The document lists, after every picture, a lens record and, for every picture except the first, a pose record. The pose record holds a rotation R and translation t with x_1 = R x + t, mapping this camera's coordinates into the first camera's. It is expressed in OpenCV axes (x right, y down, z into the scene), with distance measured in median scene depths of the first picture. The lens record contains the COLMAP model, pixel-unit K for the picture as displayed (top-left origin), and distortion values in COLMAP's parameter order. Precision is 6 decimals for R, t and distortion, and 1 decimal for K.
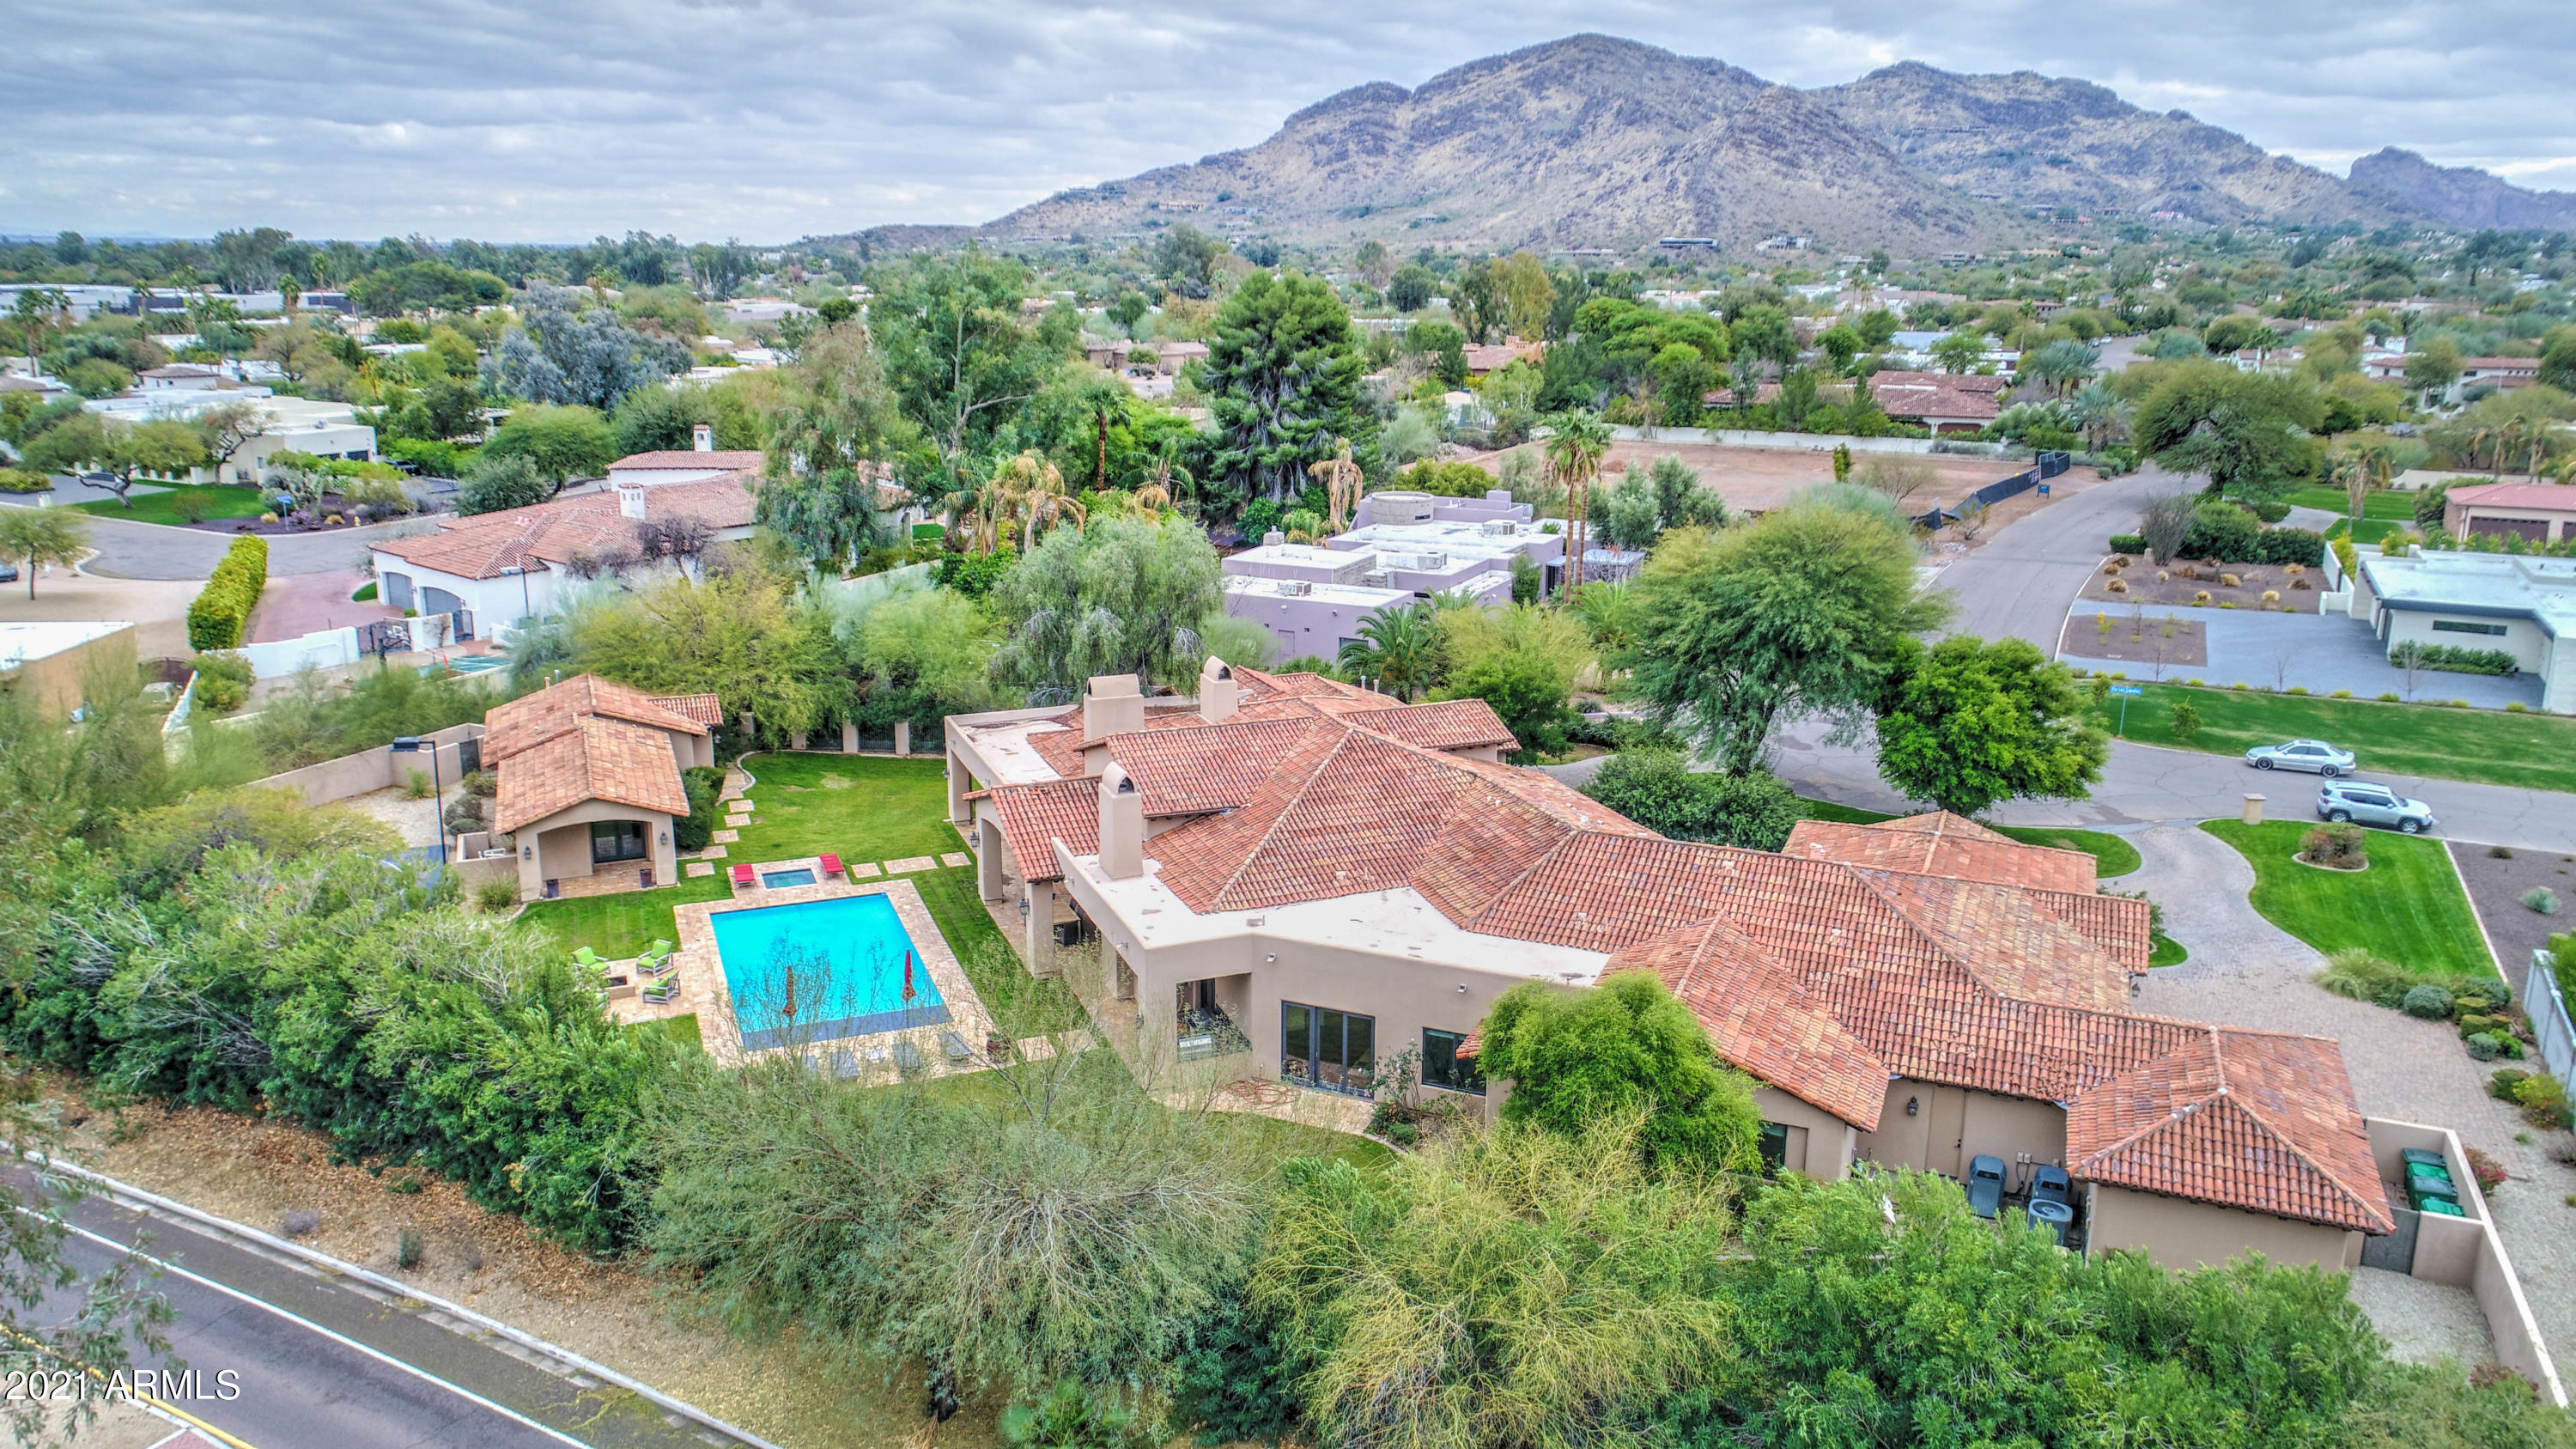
lens RADIAL K [[1786.0, 0, 1320.9], [0, 1786.0, 680.8], [0, 0, 1]] dist [-0.001508, -0.000150]
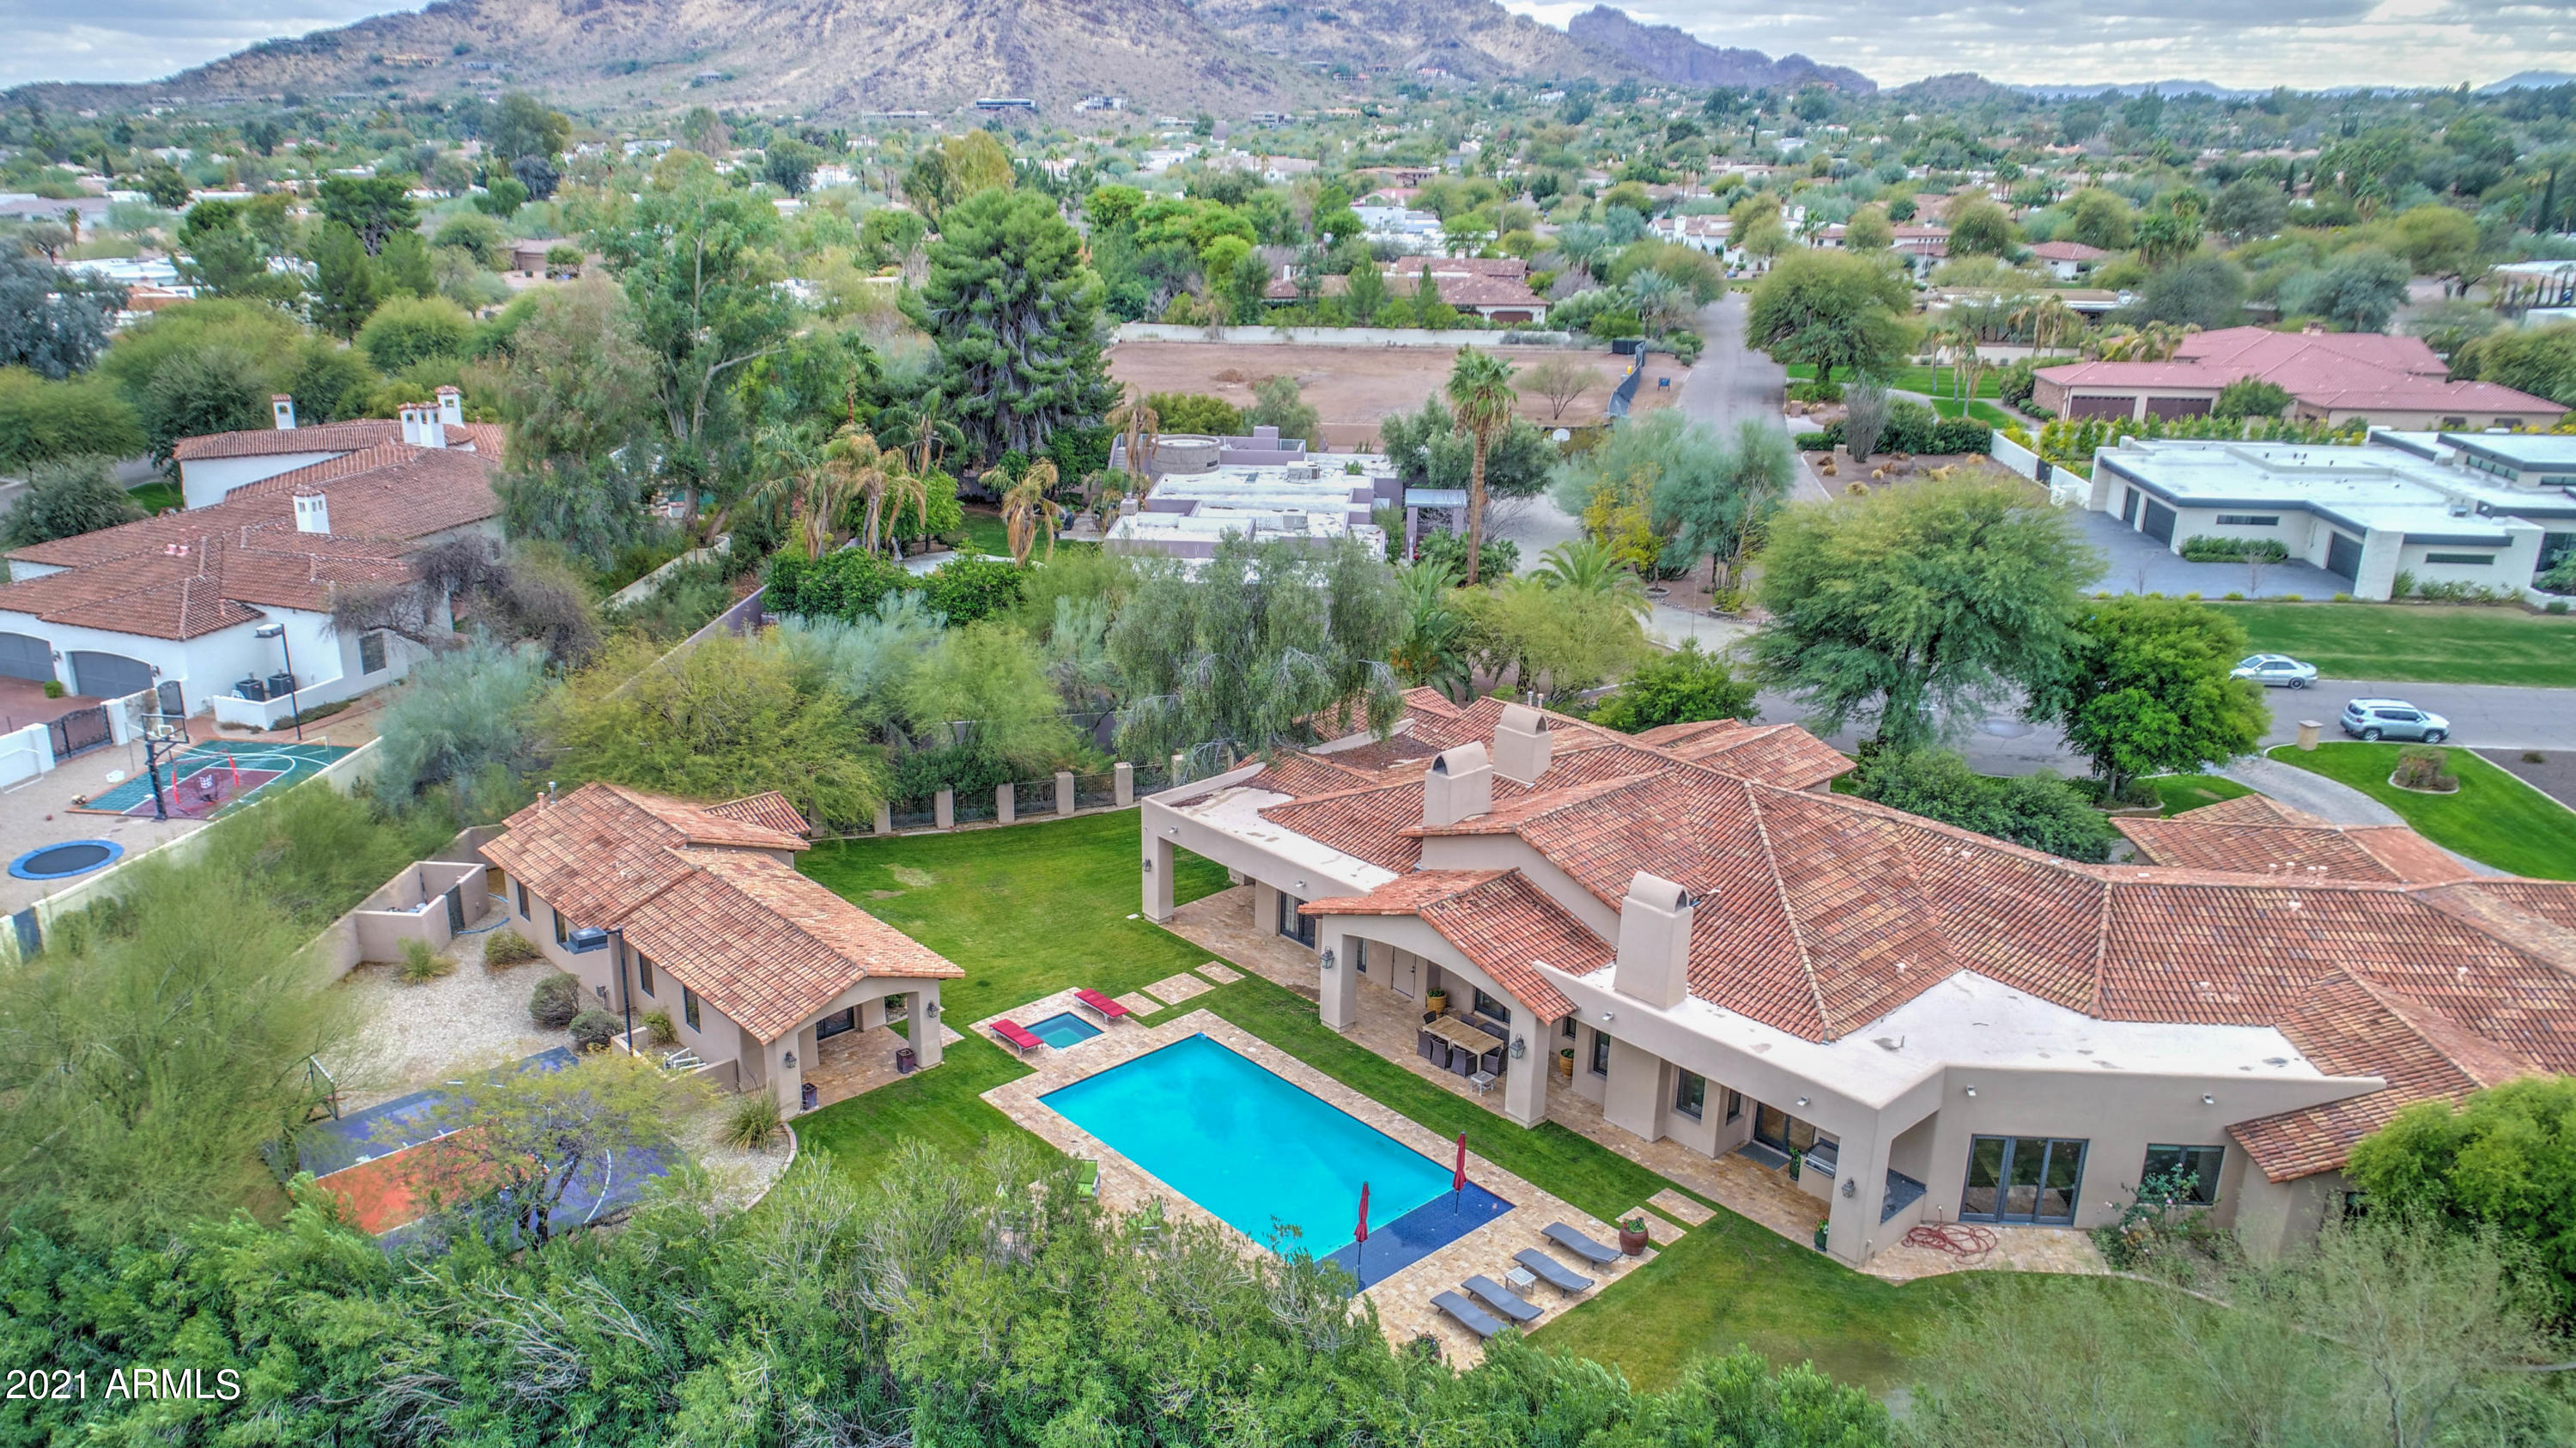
lens RADIAL K [[1822.8, 0, 1171.7], [0, 1822.8, 720.0], [0, 0, 1]] dist [-0.000579, 0.001388]
pose [[0.950554, -0.103351, 0.292857, -0.131575], [0.077006, 0.991990, 0.100132, -0.029649], [-0.300860, -0.072630, 0.950899, 0.057819]]
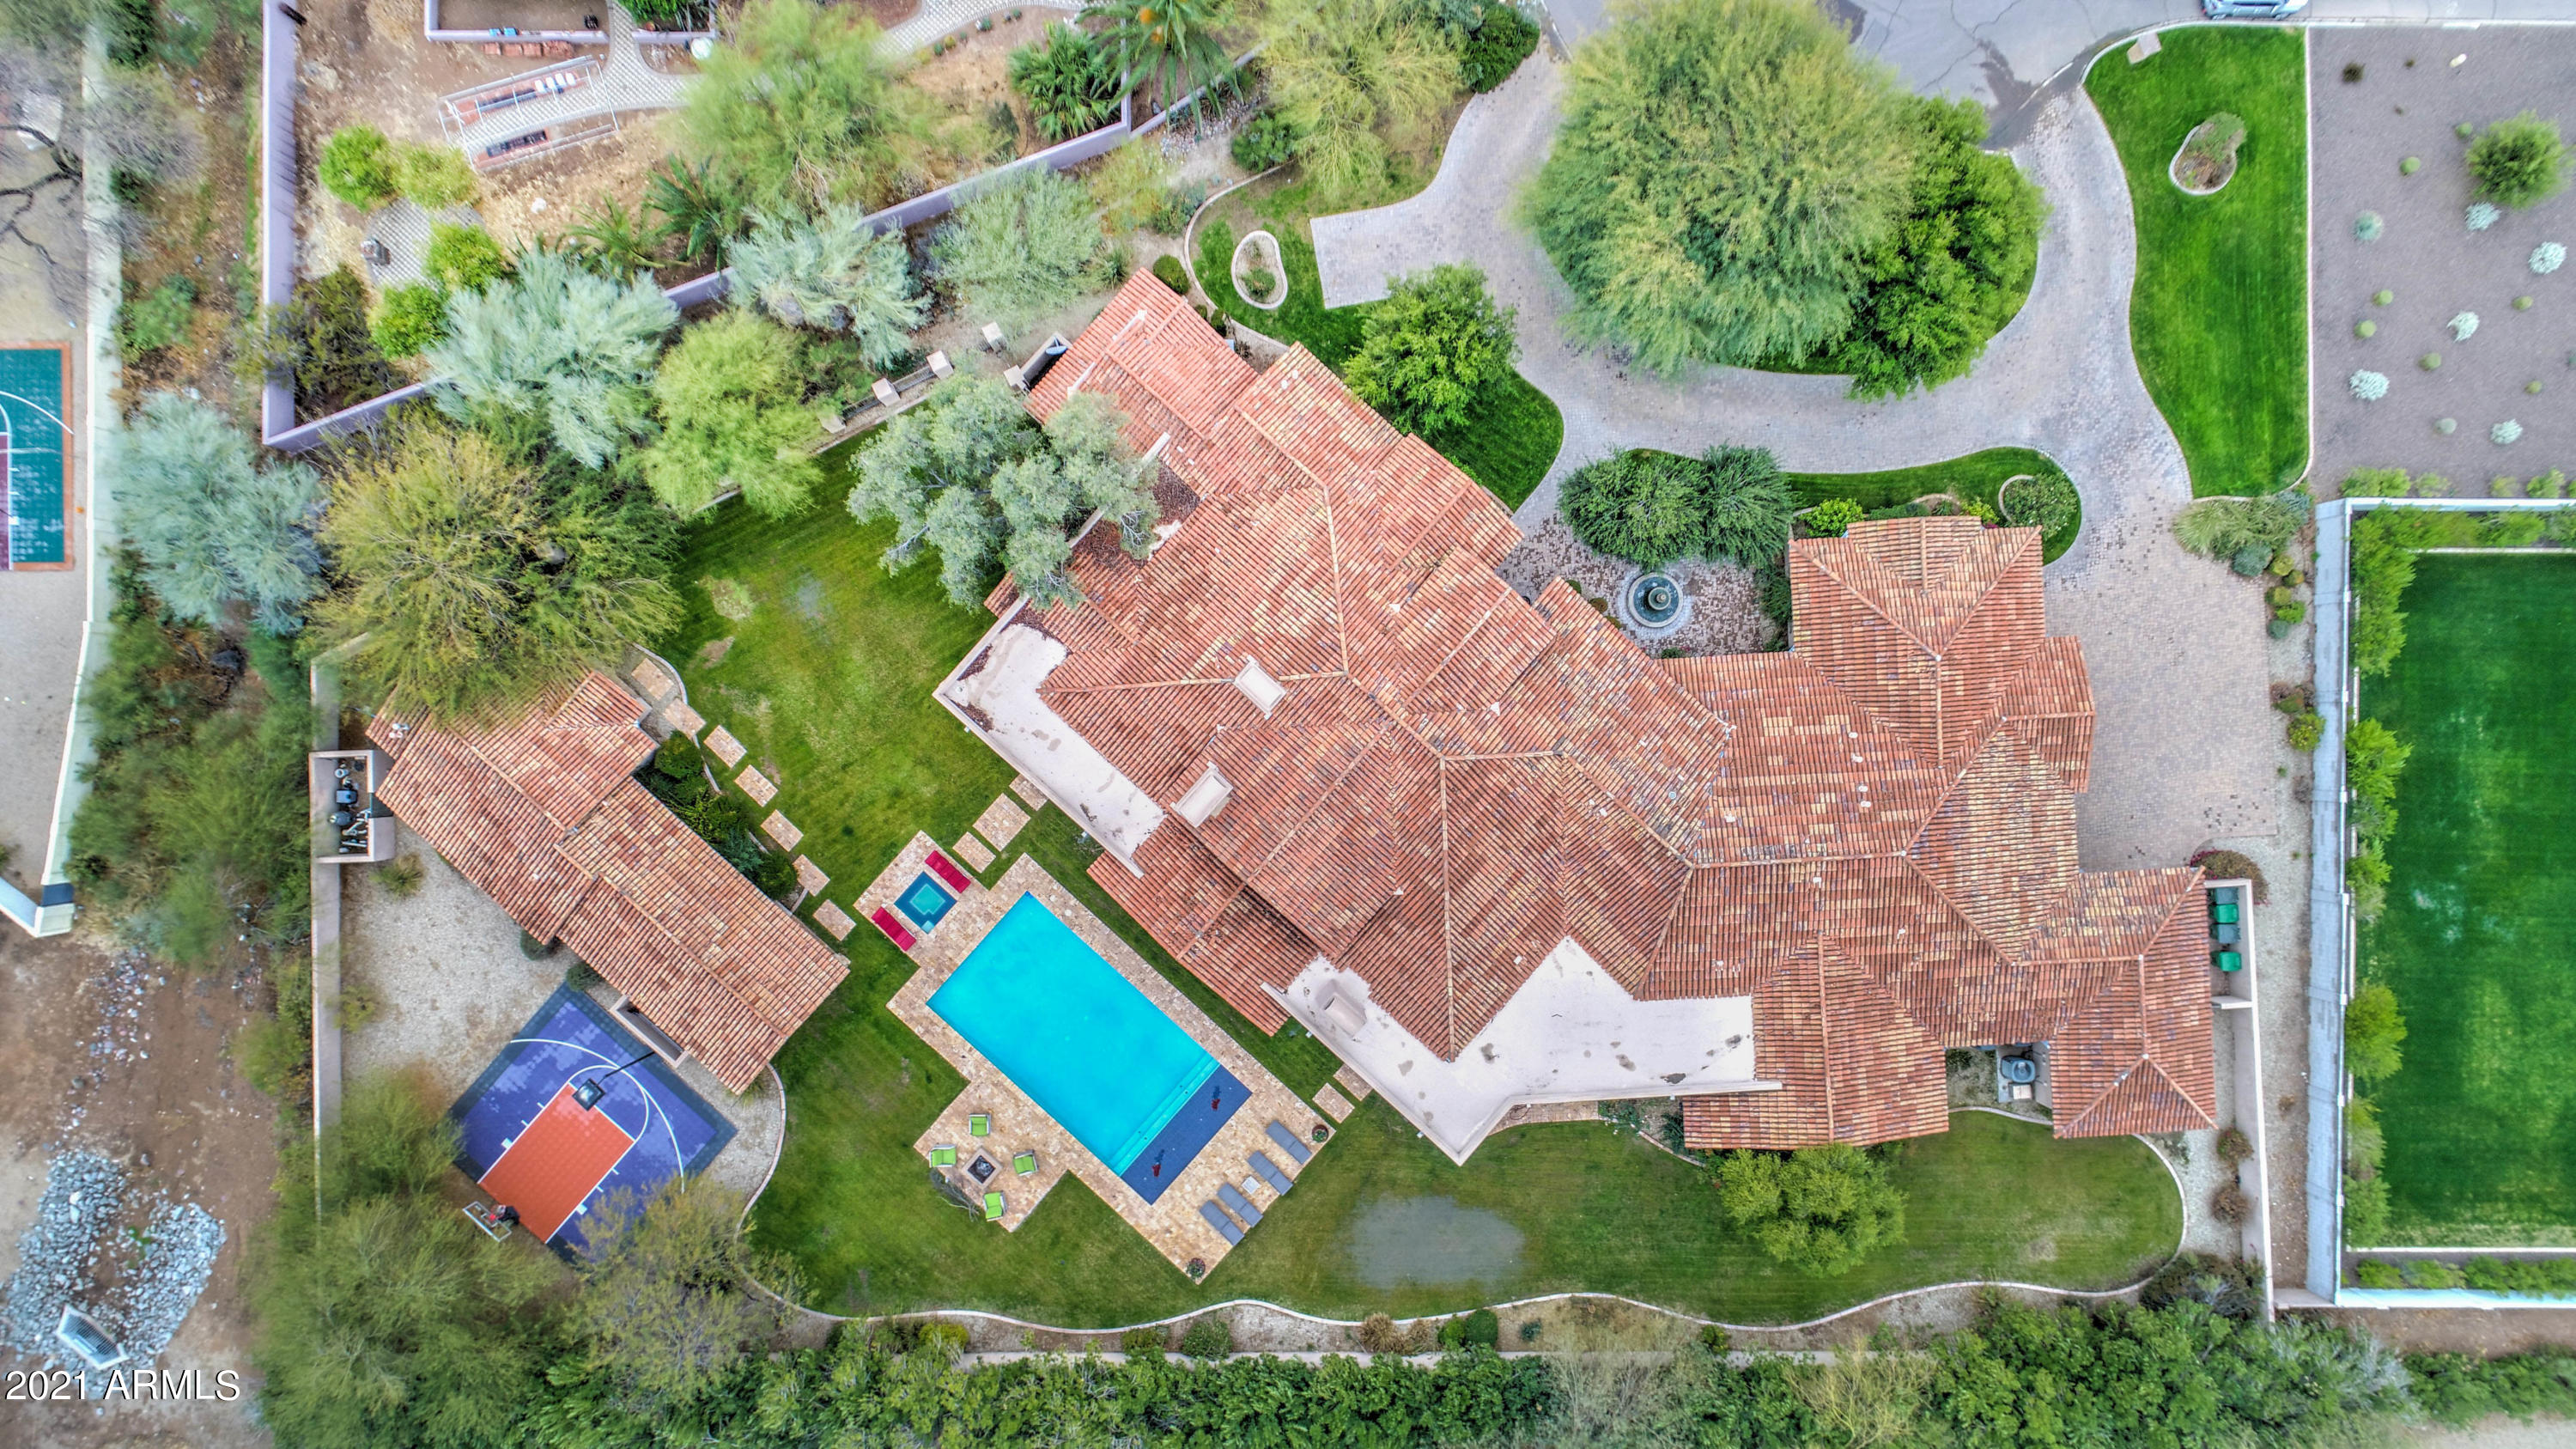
lens RADIAL K [[1776.7, 0, 1279.0], [0, 1776.7, 736.0], [0, 0, 1]] dist [-0.000903, -0.002839]
pose [[0.898548, -0.438848, -0.004899, -0.016647], [0.109376, 0.213112, 0.970886, -0.253849], [-0.425028, -0.872924, 0.239491, 0.201921]]
